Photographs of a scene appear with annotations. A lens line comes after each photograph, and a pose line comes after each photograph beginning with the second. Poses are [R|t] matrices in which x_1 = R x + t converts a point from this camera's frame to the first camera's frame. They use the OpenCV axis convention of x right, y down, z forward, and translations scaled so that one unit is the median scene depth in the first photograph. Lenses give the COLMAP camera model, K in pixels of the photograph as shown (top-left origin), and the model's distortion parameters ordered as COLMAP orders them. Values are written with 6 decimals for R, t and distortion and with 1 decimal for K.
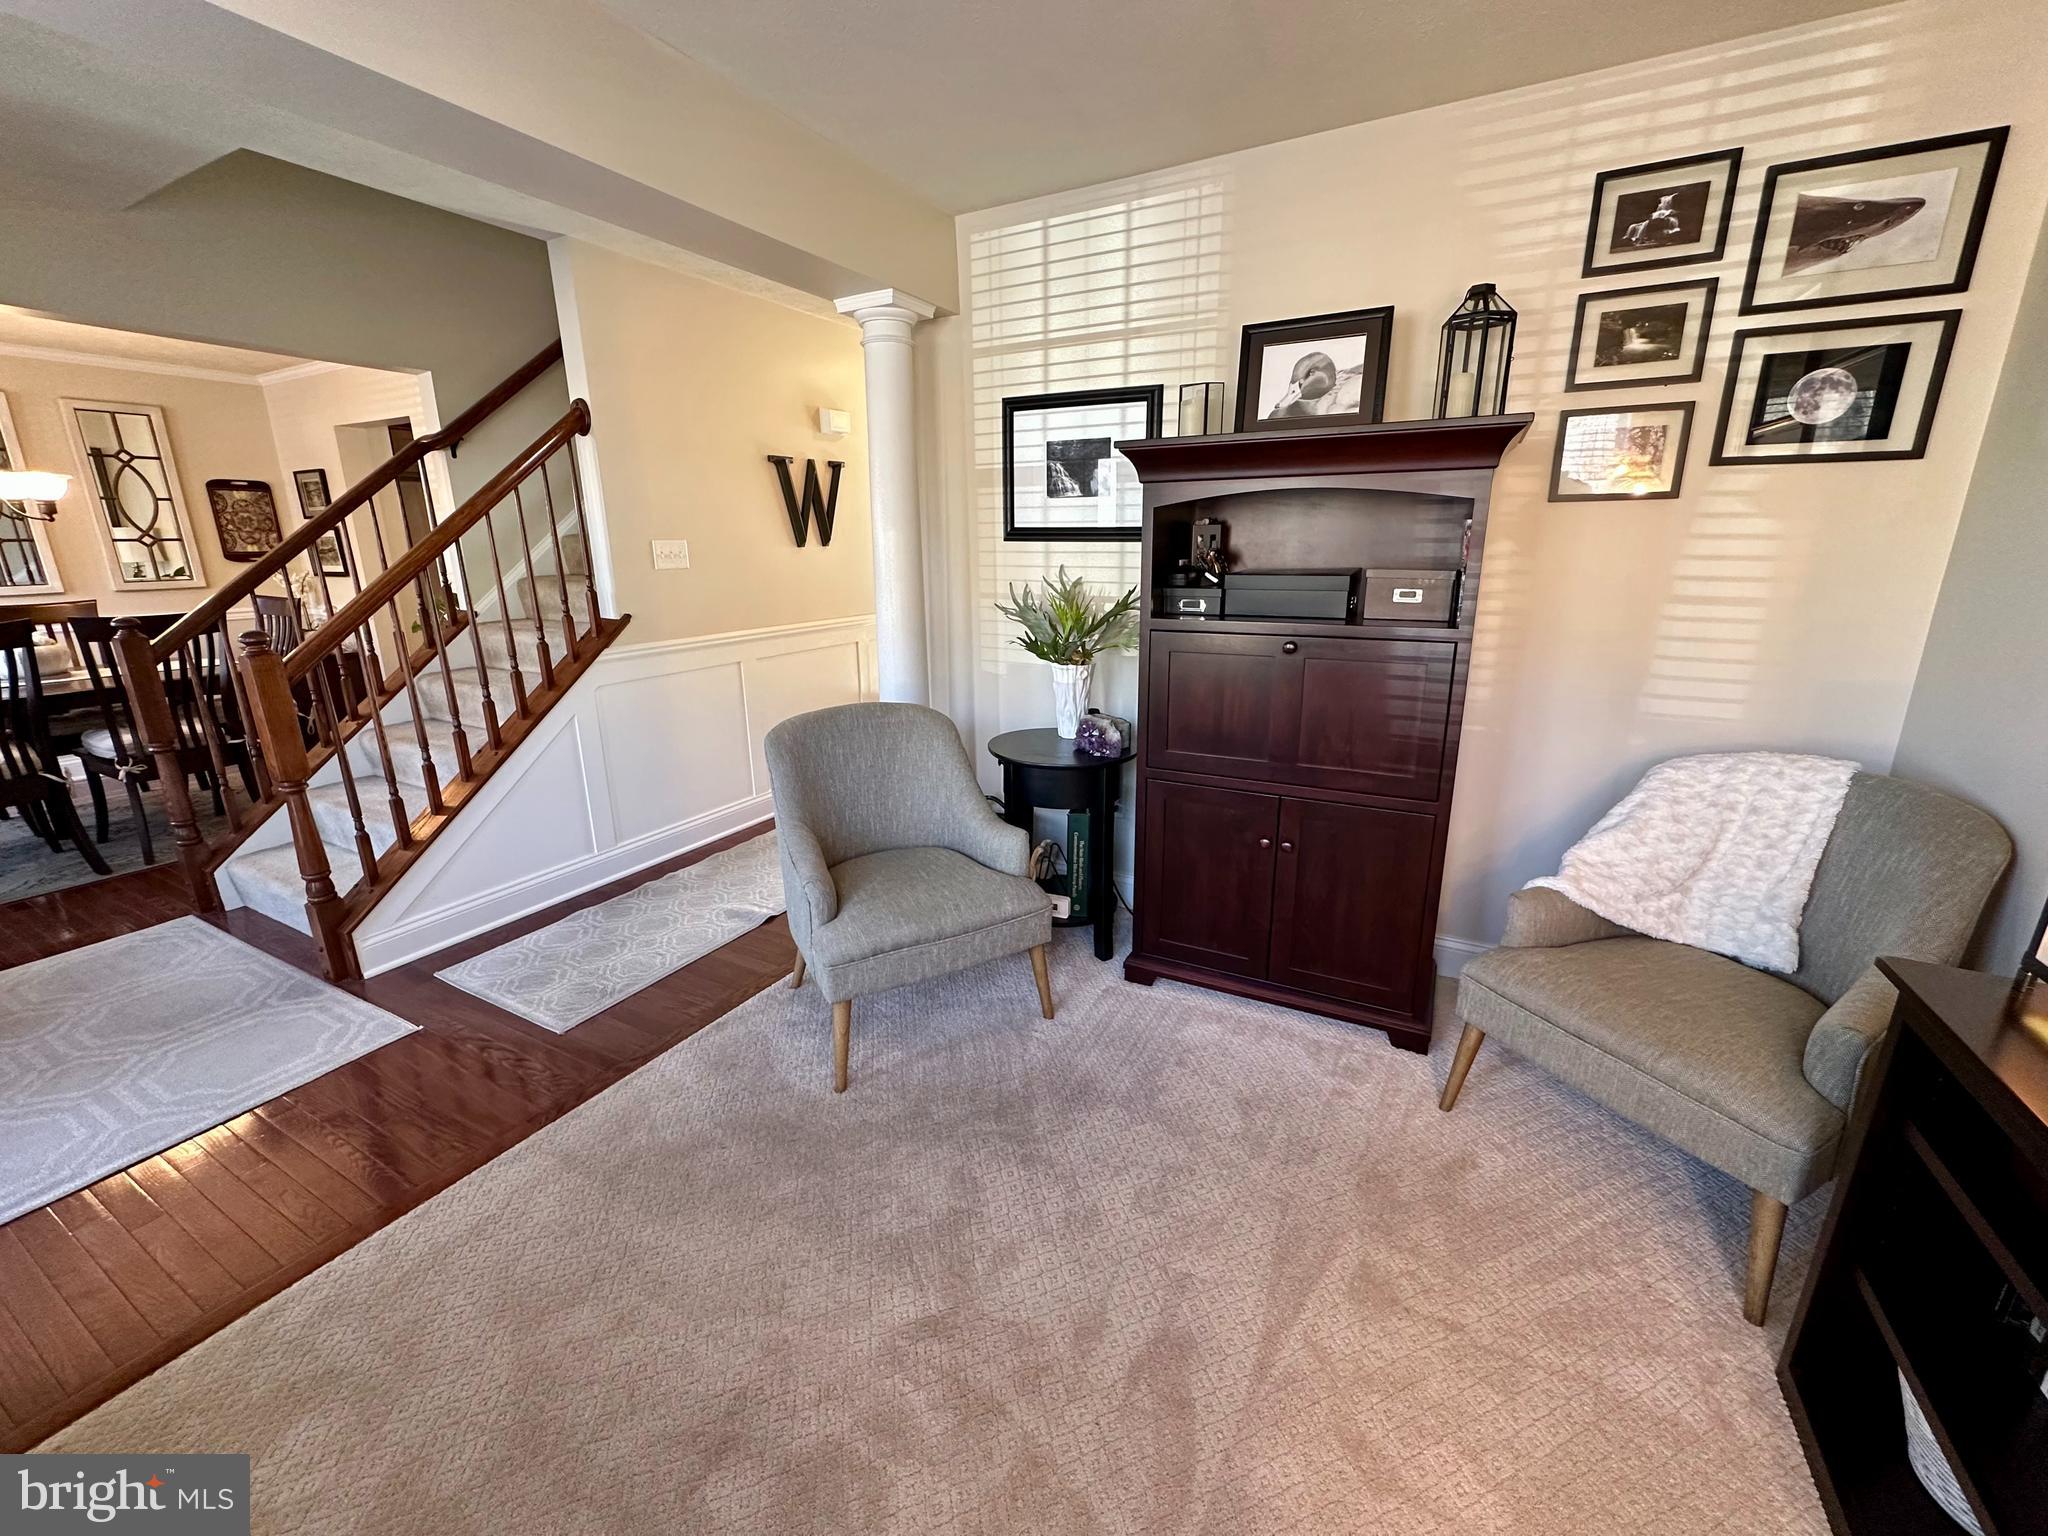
lens RADIAL K [[822.1, 0, 1023.3], [0, 822.1, 753.1], [0, 0, 1]] dist [-0.006801, 0.002122]
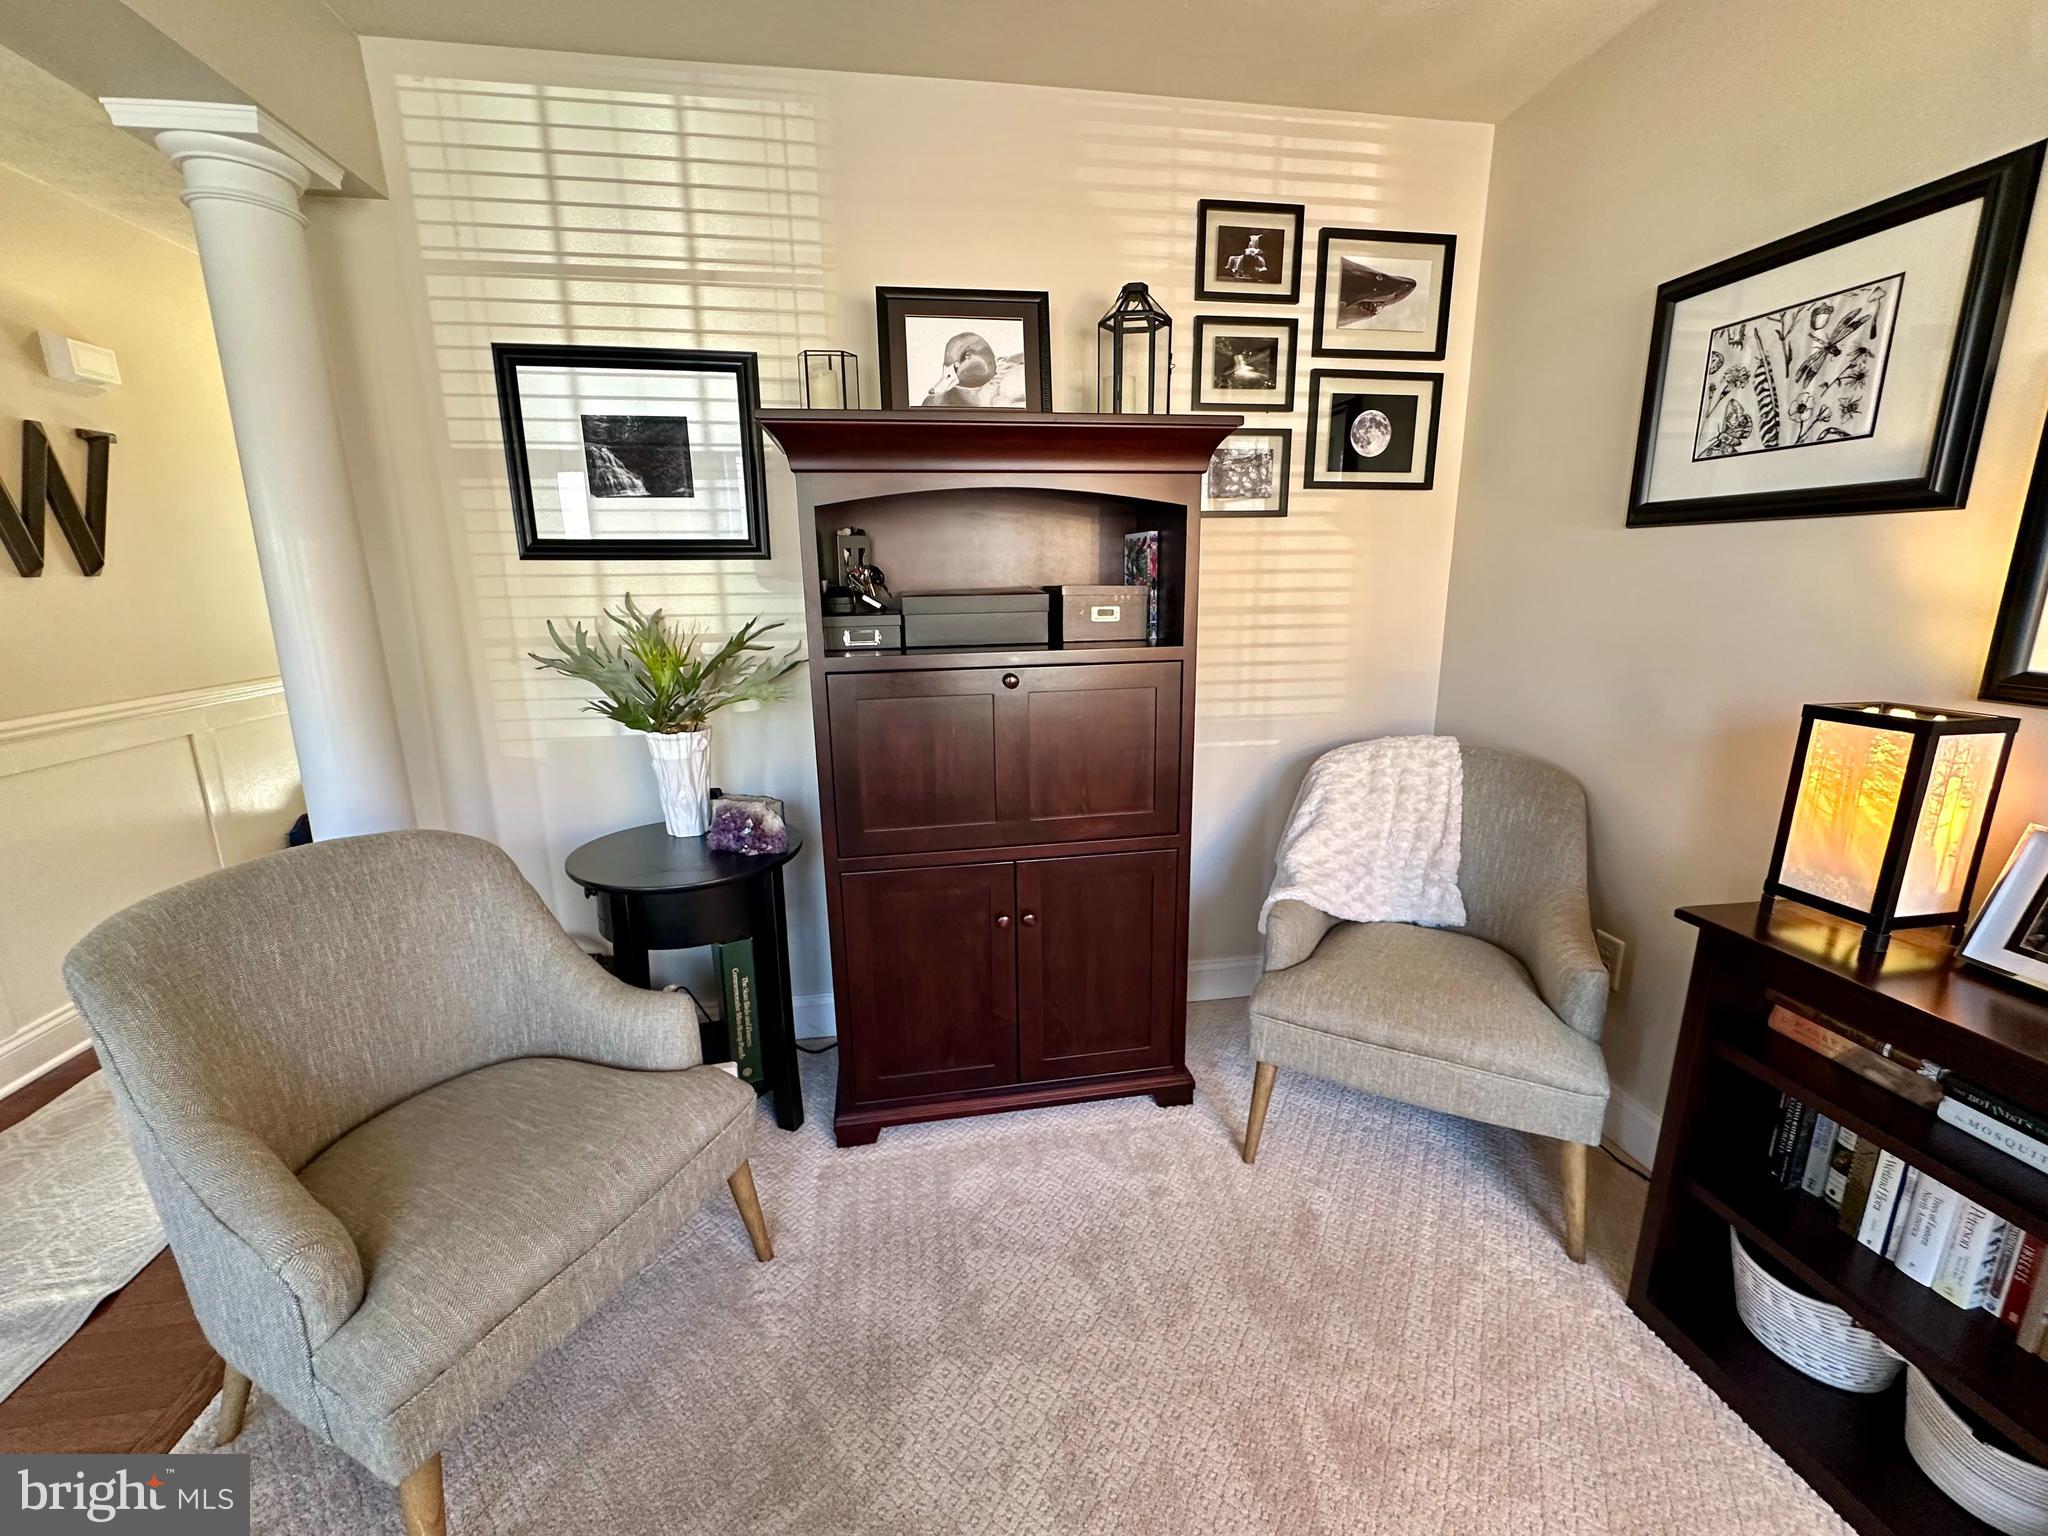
lens RADIAL K [[822.1, 0, 1023.3], [0, 822.1, 753.1], [0, 0, 1]] dist [-0.006801, 0.002122]
pose [[0.791767, -0.132248, 0.596335, -0.161061], [0.159778, 0.987130, 0.006773, -0.060015], [-0.589556, 0.089918, 0.802707, 0.334297]]
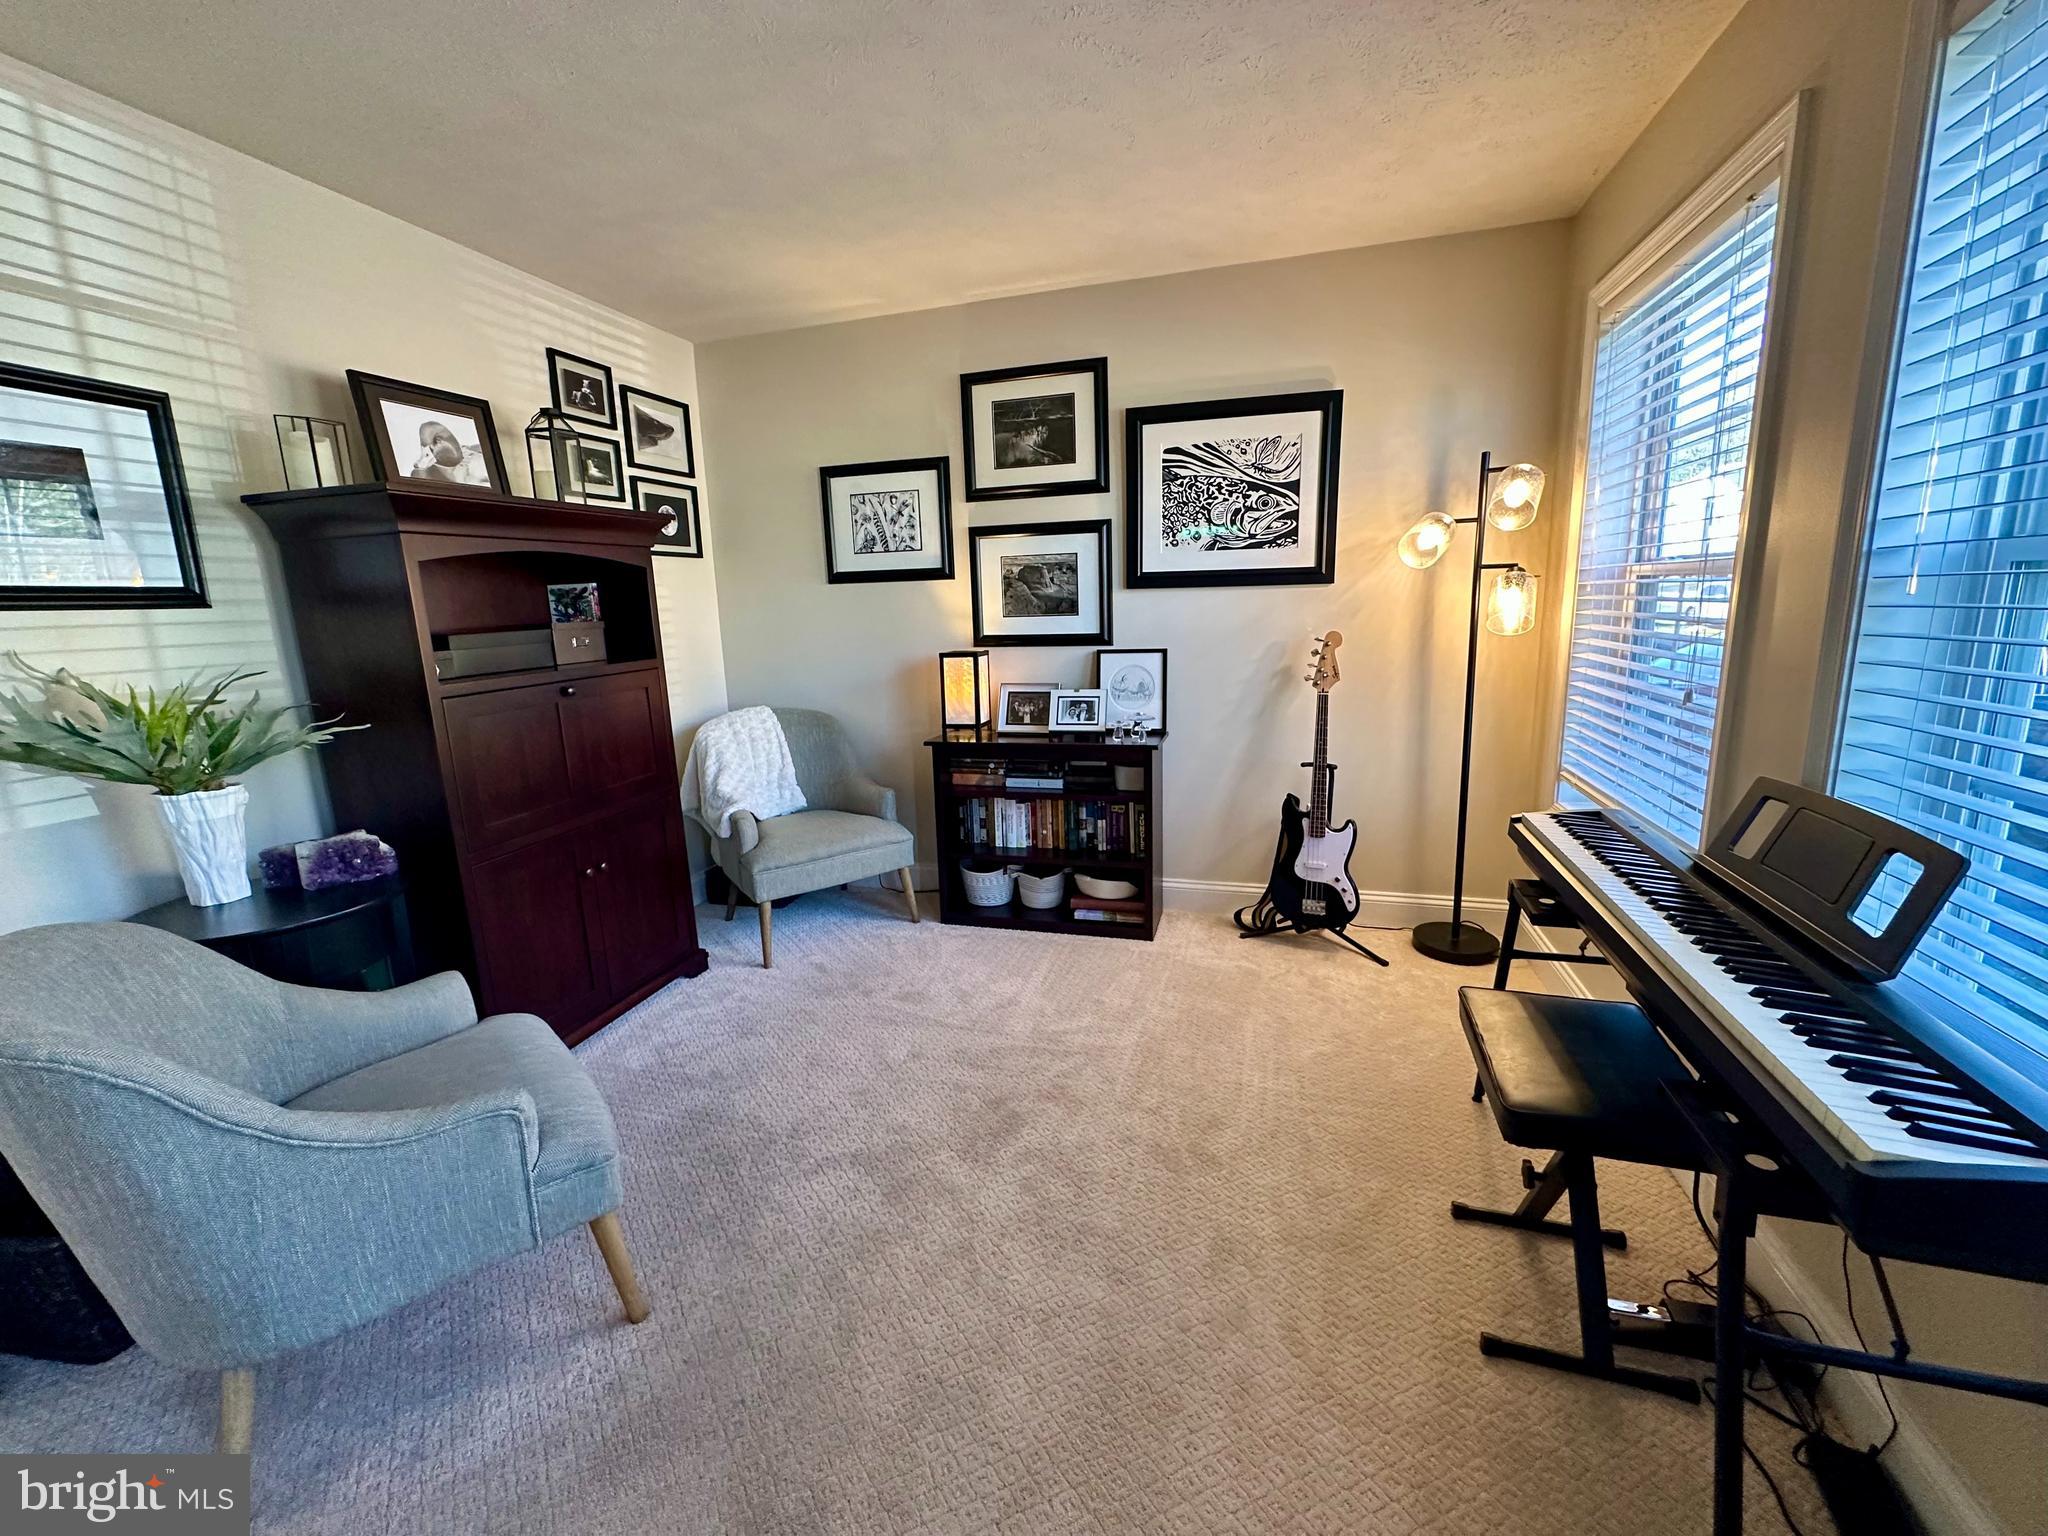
lens RADIAL K [[822.1, 0, 1023.3], [0, 822.1, 753.1], [0, 0, 1]] dist [-0.006801, 0.002122]
pose [[-0.207196, -0.168150, 0.963740, -0.873250], [0.282606, 0.932832, 0.223515, -0.122490], [-0.936591, 0.318670, -0.145759, 0.598672]]
